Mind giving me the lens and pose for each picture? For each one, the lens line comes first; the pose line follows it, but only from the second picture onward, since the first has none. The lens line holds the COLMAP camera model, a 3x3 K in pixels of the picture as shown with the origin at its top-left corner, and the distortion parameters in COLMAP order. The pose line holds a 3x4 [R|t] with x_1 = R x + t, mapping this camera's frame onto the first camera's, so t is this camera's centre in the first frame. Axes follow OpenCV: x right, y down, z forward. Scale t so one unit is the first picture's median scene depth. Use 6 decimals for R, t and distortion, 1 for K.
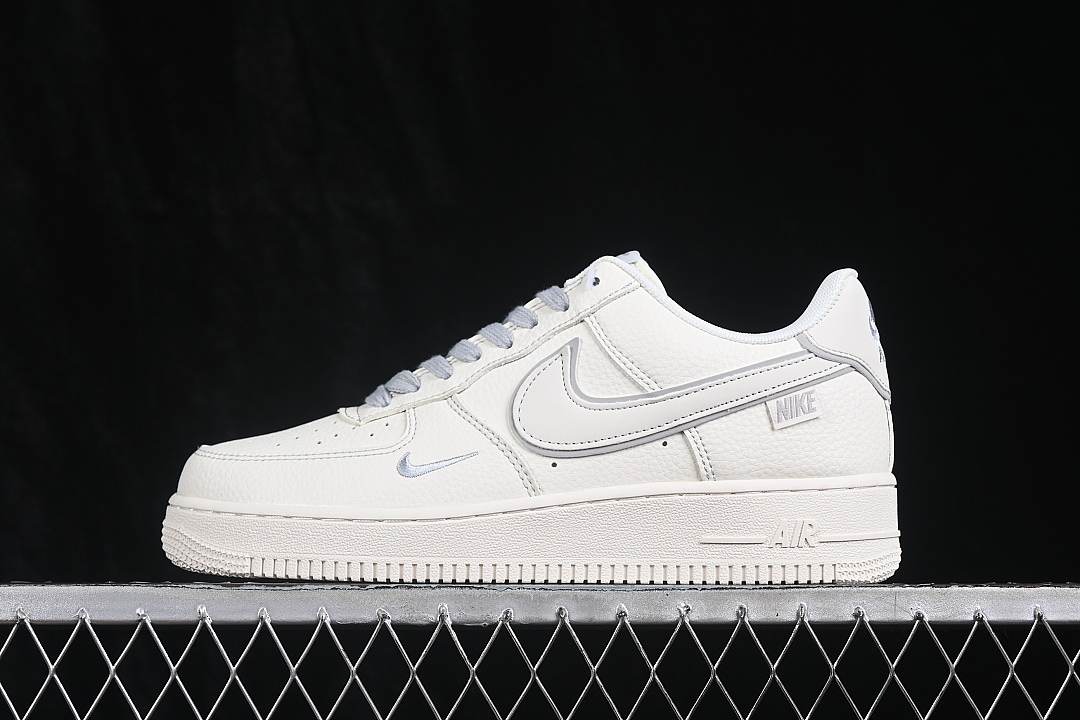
lens RADIAL K [[1821.3, 0, 540.0], [0, 1821.3, 360.0], [0, 0, 1]] dist [0.059355, 0.021131]
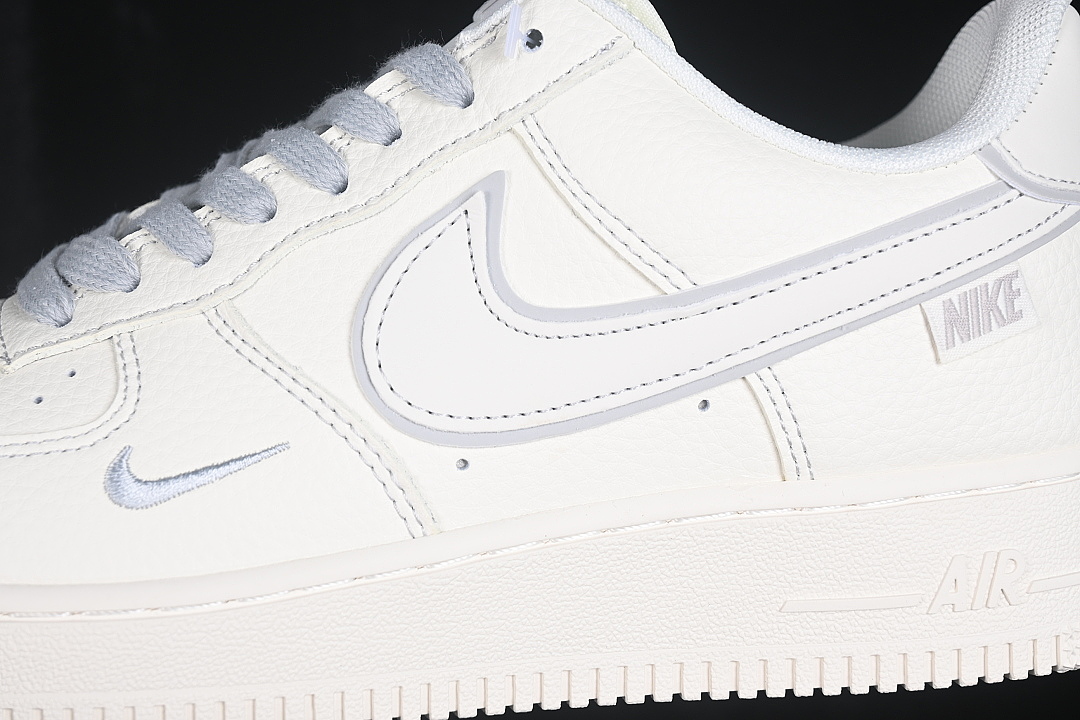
lens RADIAL K [[1821.3, 0, 540.0], [0, 1821.3, 360.0], [0, 0, 1]] dist [0.059355, 0.021131]
pose [[0.985398, -0.058766, 0.159805, -0.043730], [0.021748, 0.974305, 0.224181, -0.067650], [-0.168873, -0.217432, 0.961356, 0.569165]]
